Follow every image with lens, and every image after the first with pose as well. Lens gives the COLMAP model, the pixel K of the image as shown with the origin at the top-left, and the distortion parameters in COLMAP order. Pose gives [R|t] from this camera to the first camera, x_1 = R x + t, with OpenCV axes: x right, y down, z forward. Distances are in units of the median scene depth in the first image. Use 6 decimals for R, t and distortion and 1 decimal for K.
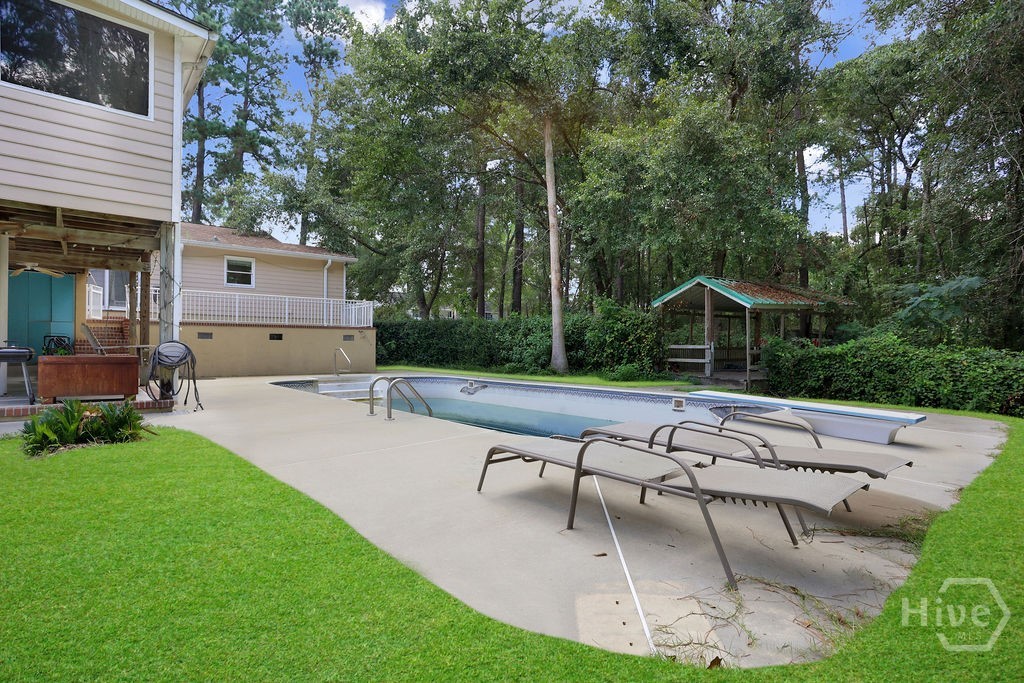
lens RADIAL K [[535.0, 0, 512.0], [0, 535.0, 341.5], [0, 0, 1]] dist [-0.065312, 0.034045]
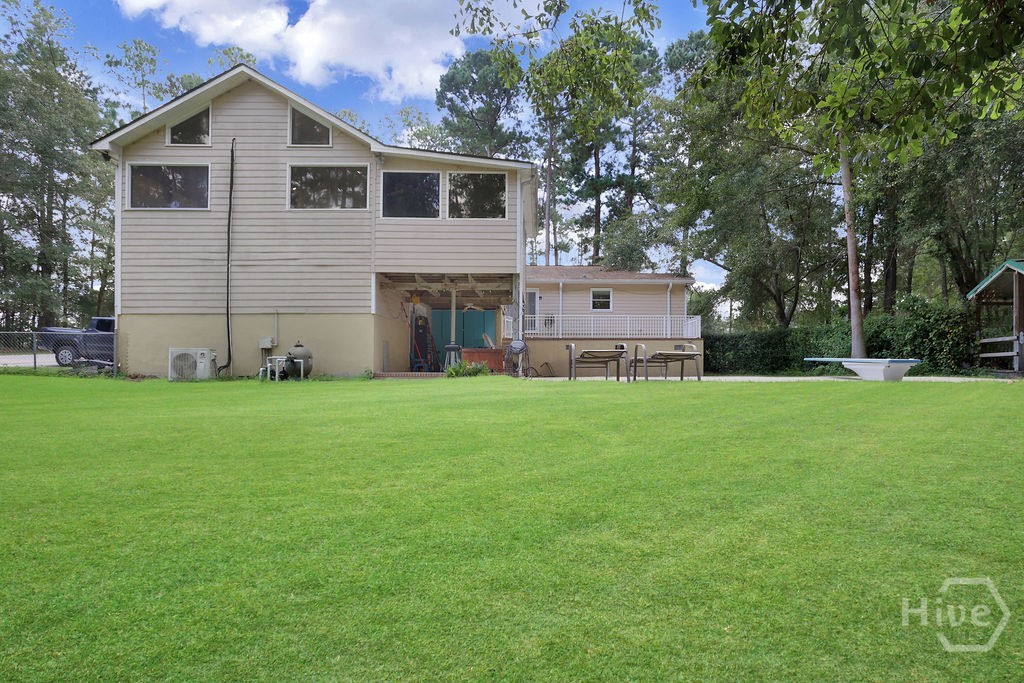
lens RADIAL K [[514.7, 0, 512.0], [0, 514.7, 341.5], [0, 0, 1]] dist [-0.059270, 0.030353]
pose [[0.757096, -0.033819, -0.652428, 0.237300], [0.007174, 0.999029, -0.043461, 0.040473], [0.653264, 0.028223, 0.756604, -0.168329]]
